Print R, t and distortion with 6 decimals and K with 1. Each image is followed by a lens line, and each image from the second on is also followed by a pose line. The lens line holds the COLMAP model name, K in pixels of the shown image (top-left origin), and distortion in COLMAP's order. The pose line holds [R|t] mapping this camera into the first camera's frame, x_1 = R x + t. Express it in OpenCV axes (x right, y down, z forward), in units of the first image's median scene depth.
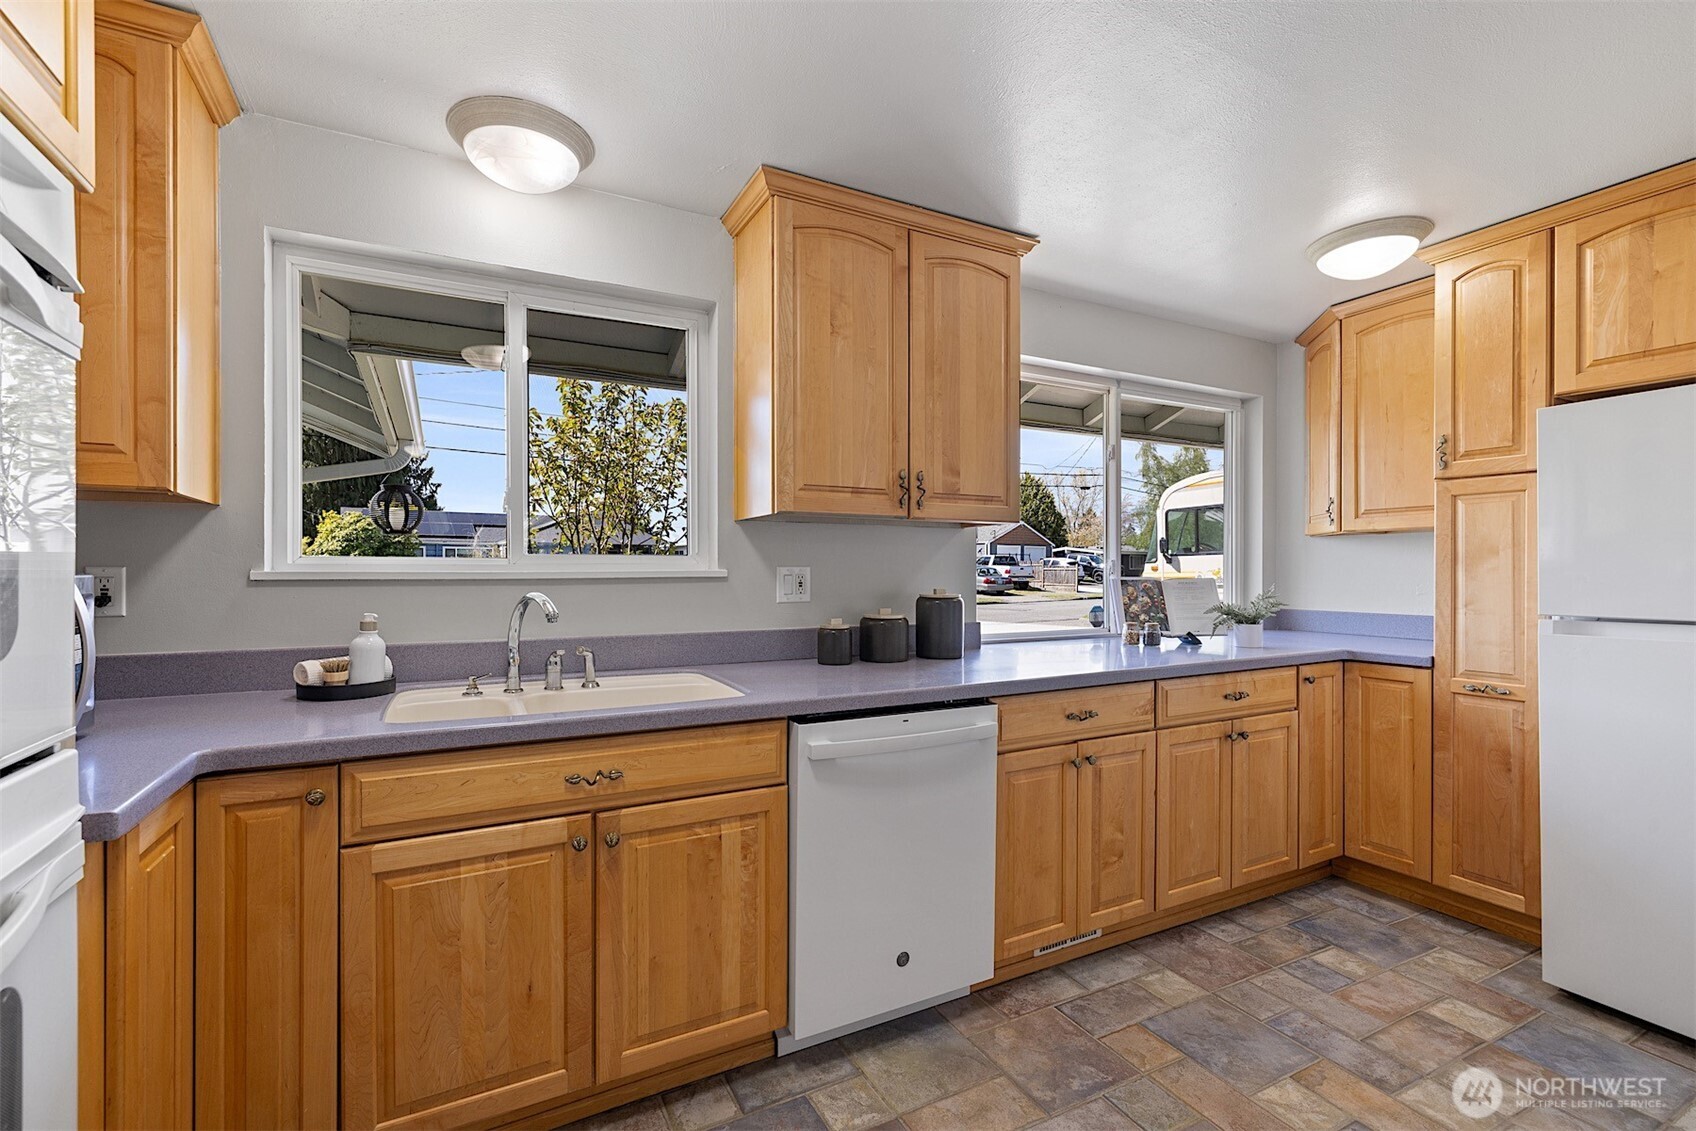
lens RADIAL K [[719.6, 0, 821.3], [0, 719.6, 571.3], [0, 0, 1]] dist [-0.002906, 0.000176]
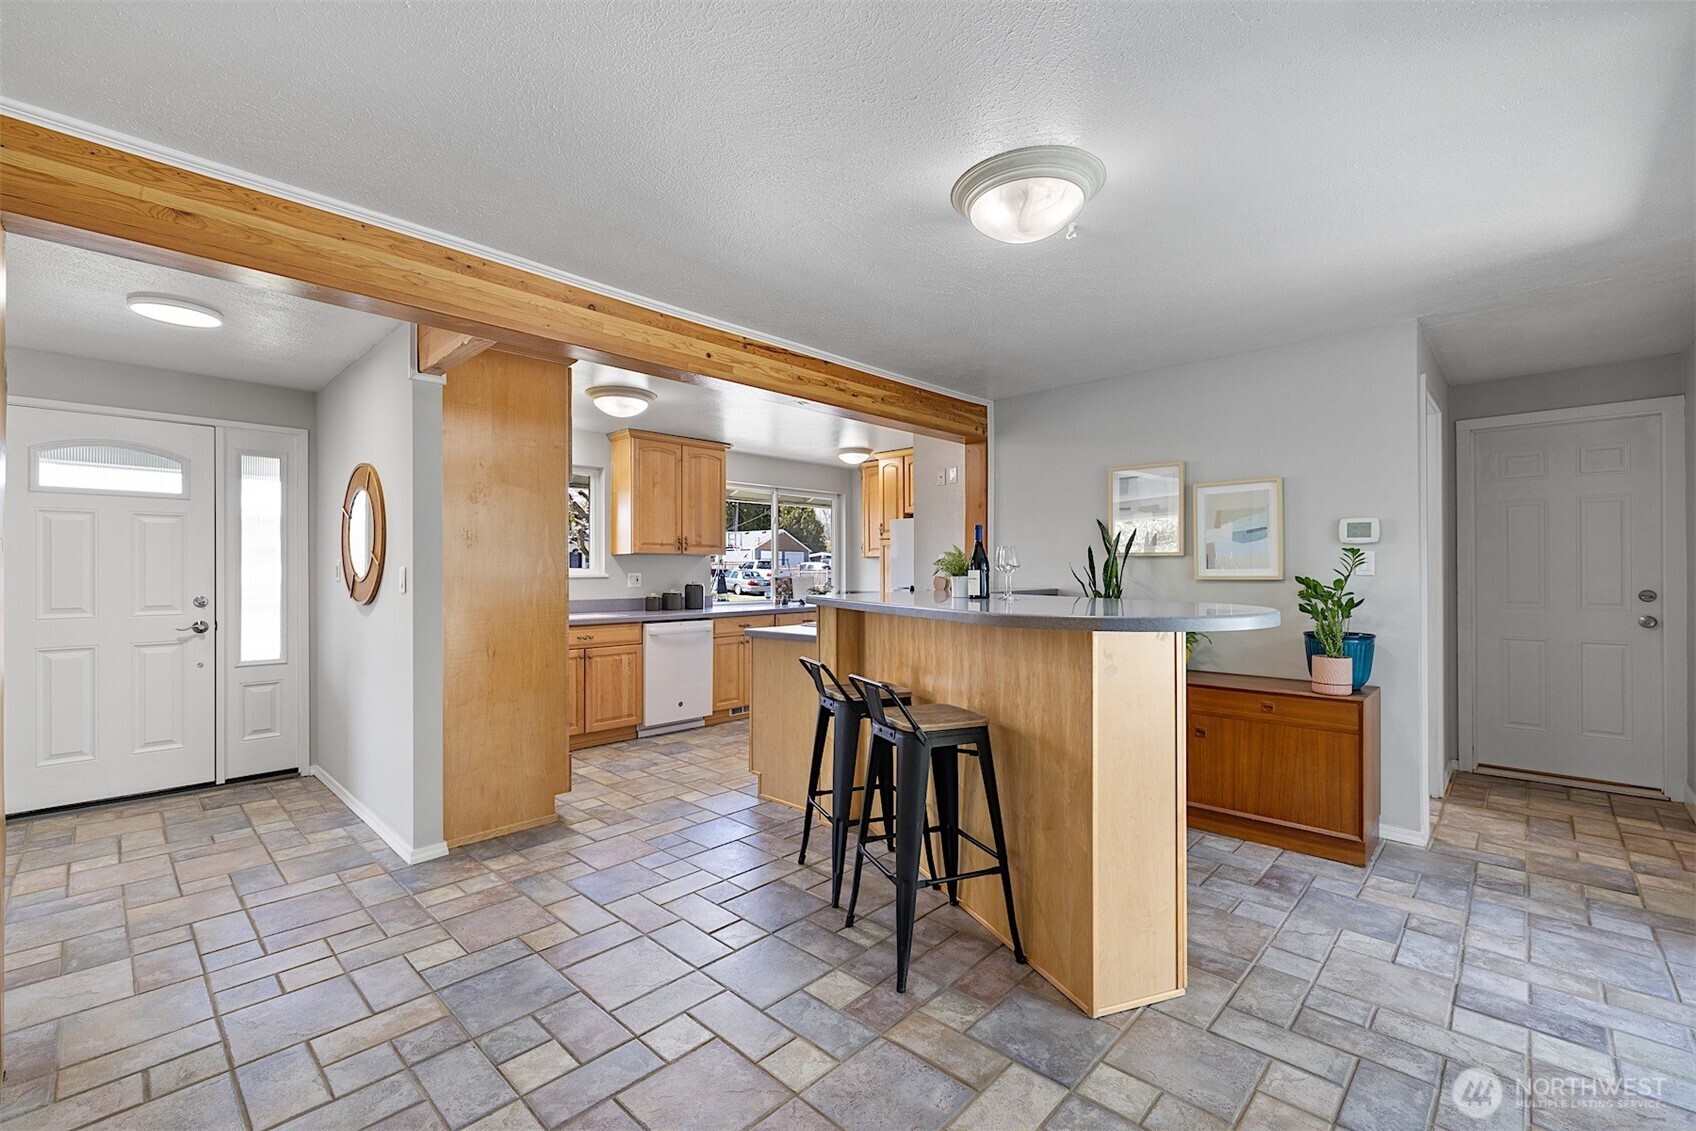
lens RADIAL K [[719.6, 0, 826.7], [0, 719.6, 563.0], [0, 0, 1]] dist [-0.002906, 0.000176]
pose [[0.948889, -0.001112, 0.315609, -0.201363], [0.006291, 0.999862, -0.015391, 0.002571], [-0.315548, 0.016590, 0.948765, -1.623101]]
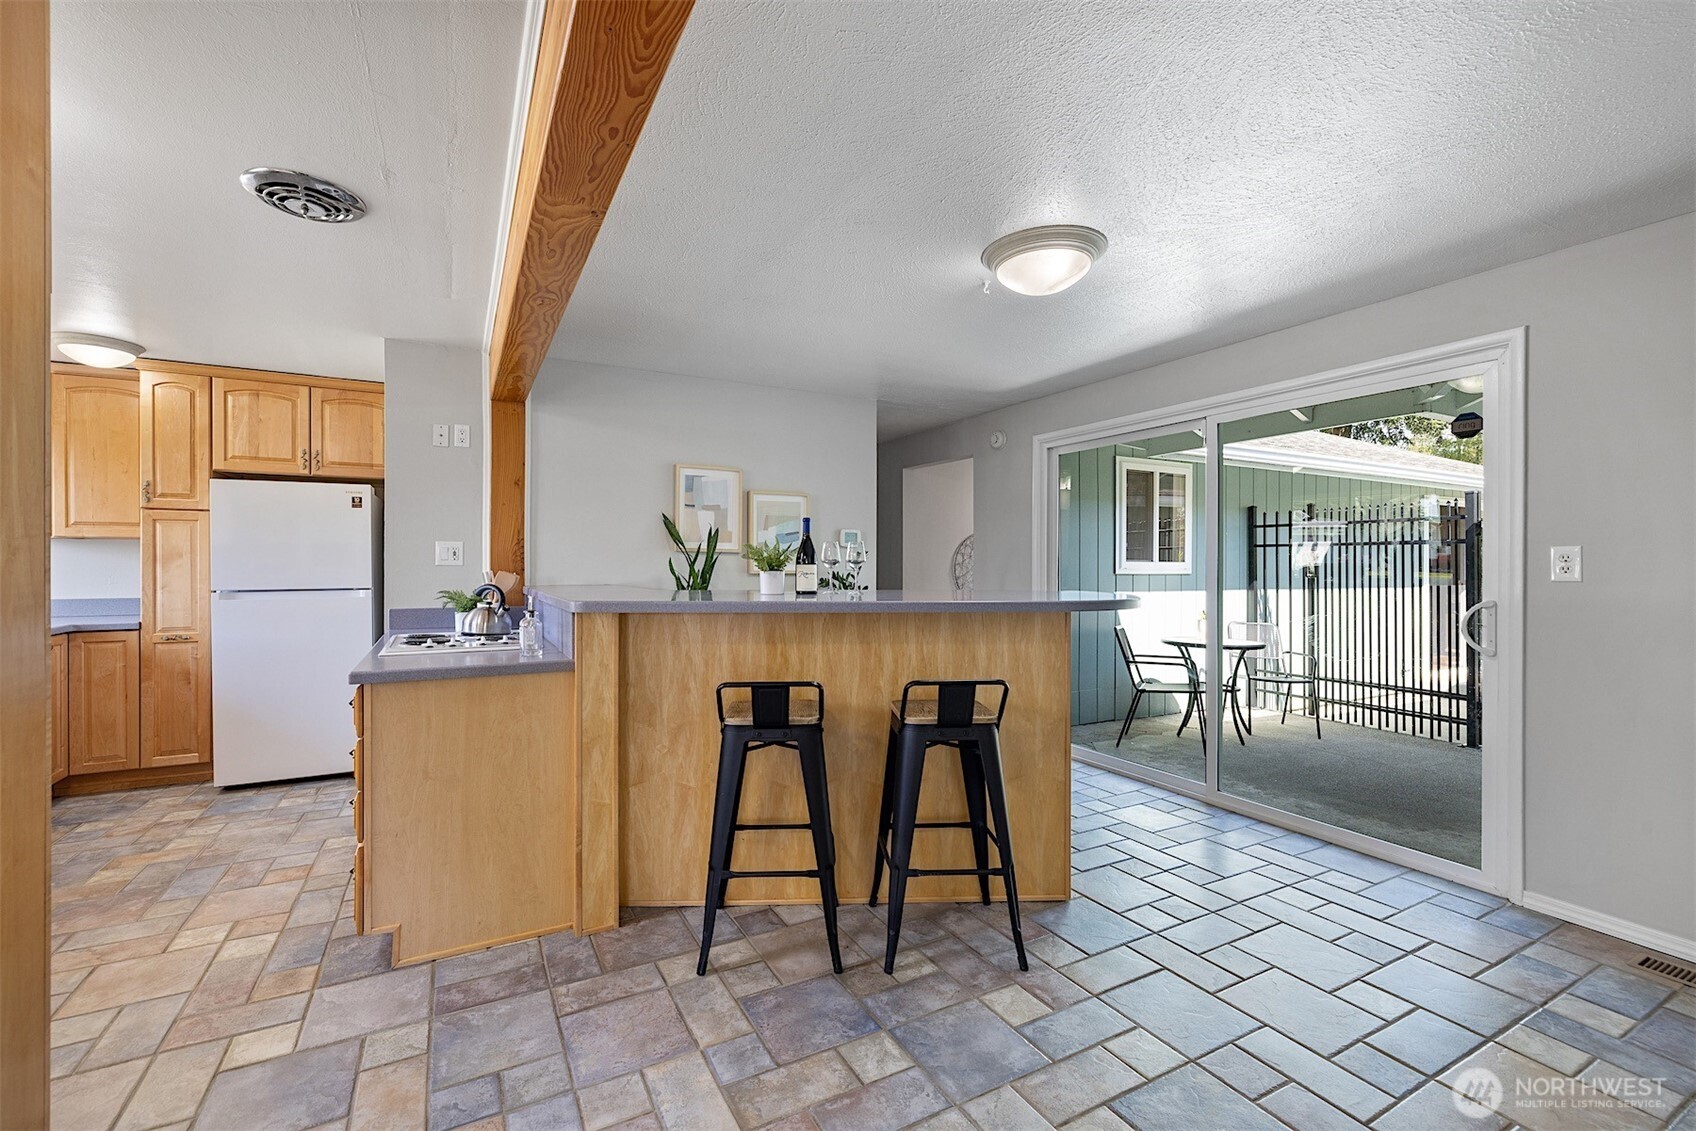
lens RADIAL K [[719.6, 0, 823.8], [0, 719.6, 568.7], [0, 0, 1]] dist [-0.002906, 0.000176]
pose [[-0.011672, -0.003449, 0.999926, -0.770928], [0.001302, 0.999993, 0.003465, -0.000197], [-0.999931, 0.001342, -0.011667, -0.495362]]
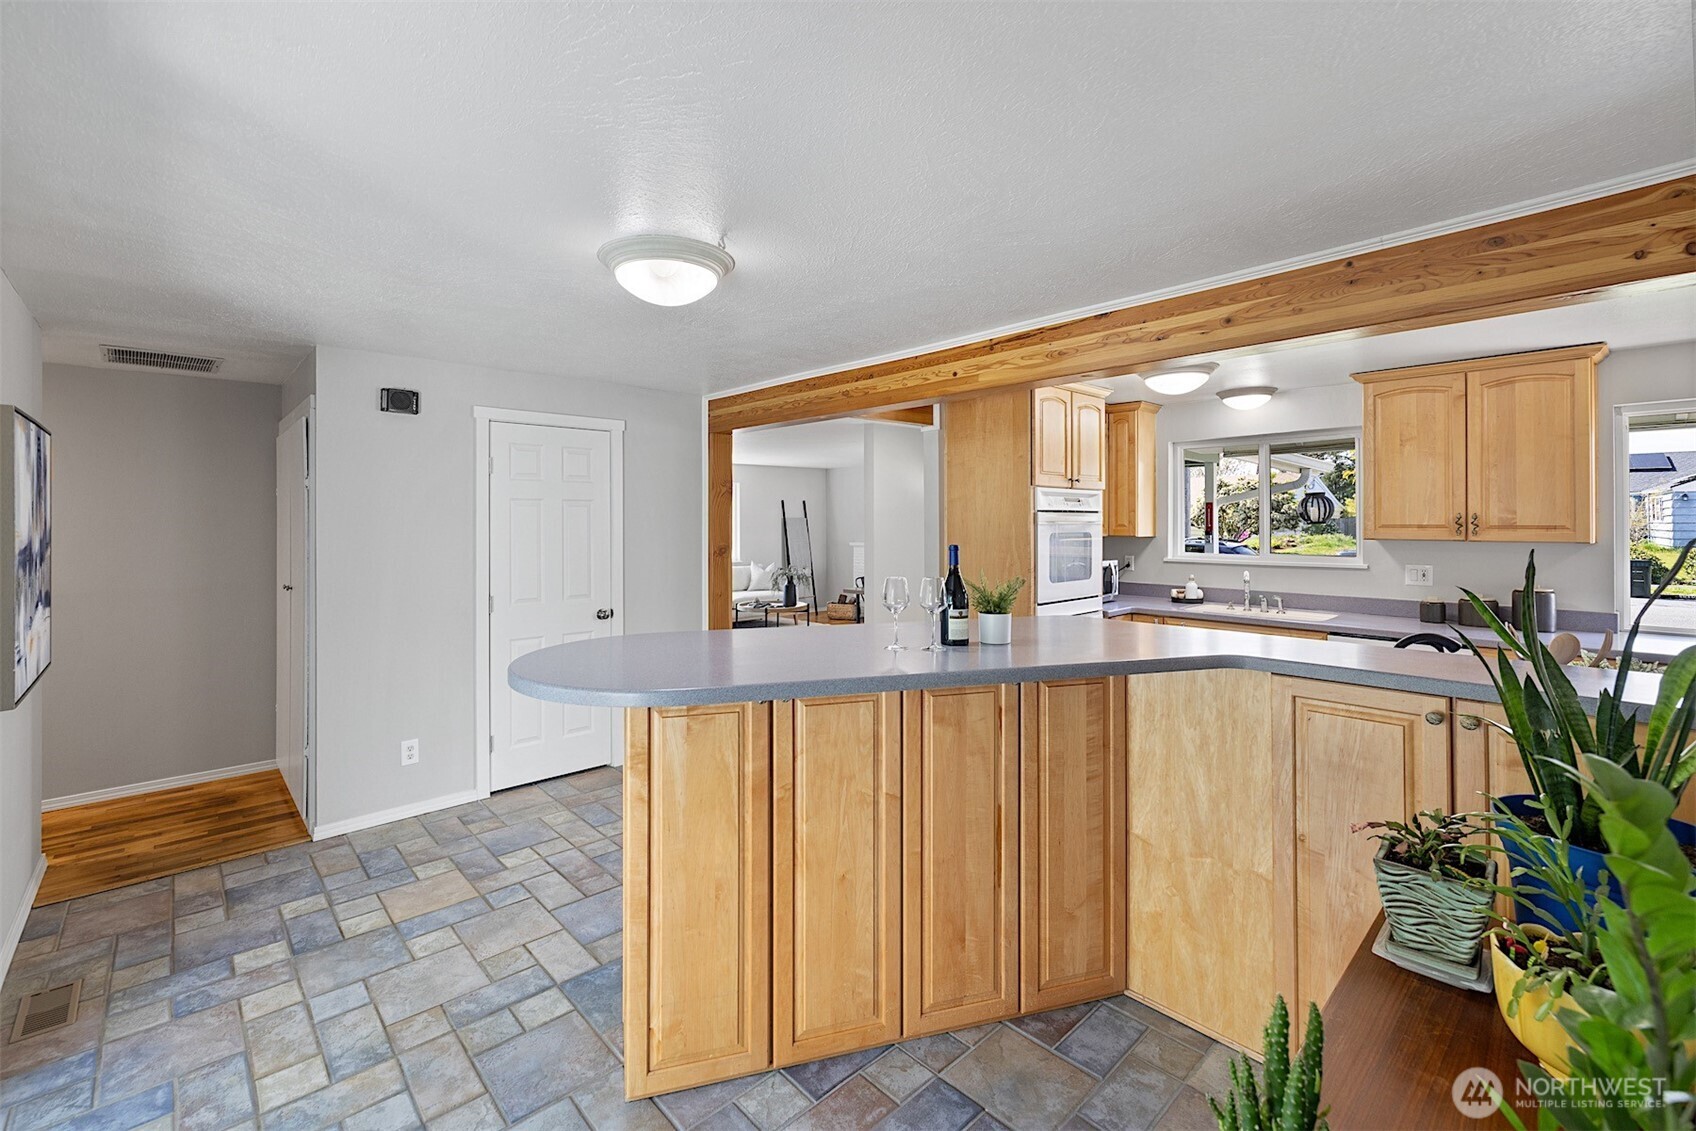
lens RADIAL K [[719.6, 0, 817.5], [0, 719.6, 515.5], [0, 0, 1]] dist [-0.002906, 0.000176]
pose [[0.256768, -0.009556, -0.966426, 1.340172], [-0.000300, 0.999950, -0.009967, -0.114073], [0.966473, 0.002849, 0.256752, -0.904275]]
